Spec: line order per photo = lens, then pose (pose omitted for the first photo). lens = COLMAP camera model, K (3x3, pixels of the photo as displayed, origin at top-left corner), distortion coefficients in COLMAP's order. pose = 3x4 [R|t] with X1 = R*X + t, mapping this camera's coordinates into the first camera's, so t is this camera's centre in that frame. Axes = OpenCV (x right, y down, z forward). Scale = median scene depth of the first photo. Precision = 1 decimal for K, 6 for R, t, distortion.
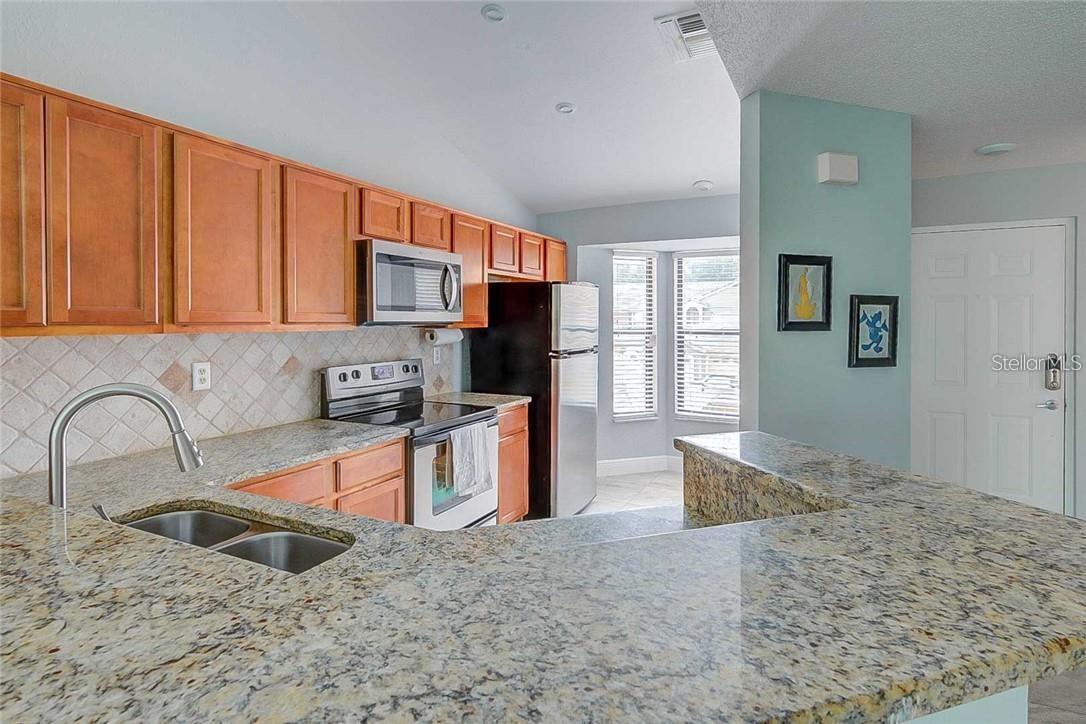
lens RADIAL K [[549.3, 0, 550.8], [0, 549.3, 324.0], [0, 0, 1]] dist [0.000156, 0.000458]
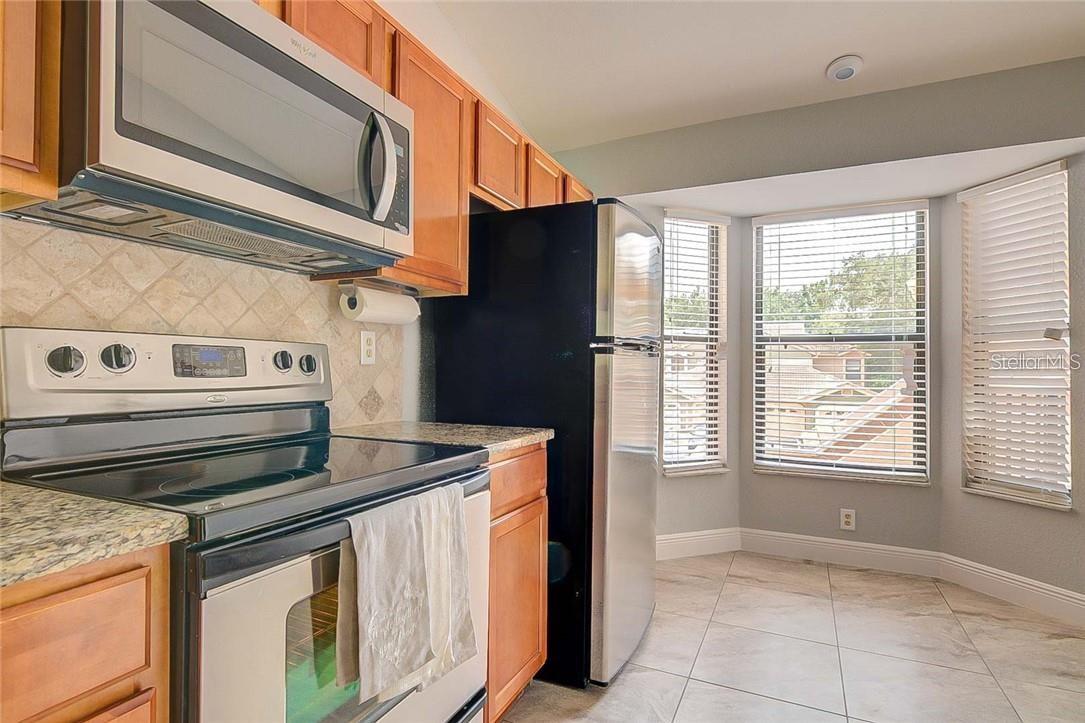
lens RADIAL K [[548.8, 0, 542.1], [0, 548.8, 366.4], [0, 0, 1]] dist [0.000156, 0.000458]
pose [[0.999668, 0.012723, 0.022417, -0.058399], [-0.012576, 0.999899, -0.006682, 0.079712], [-0.022499, 0.006398, 0.999726, 0.506385]]
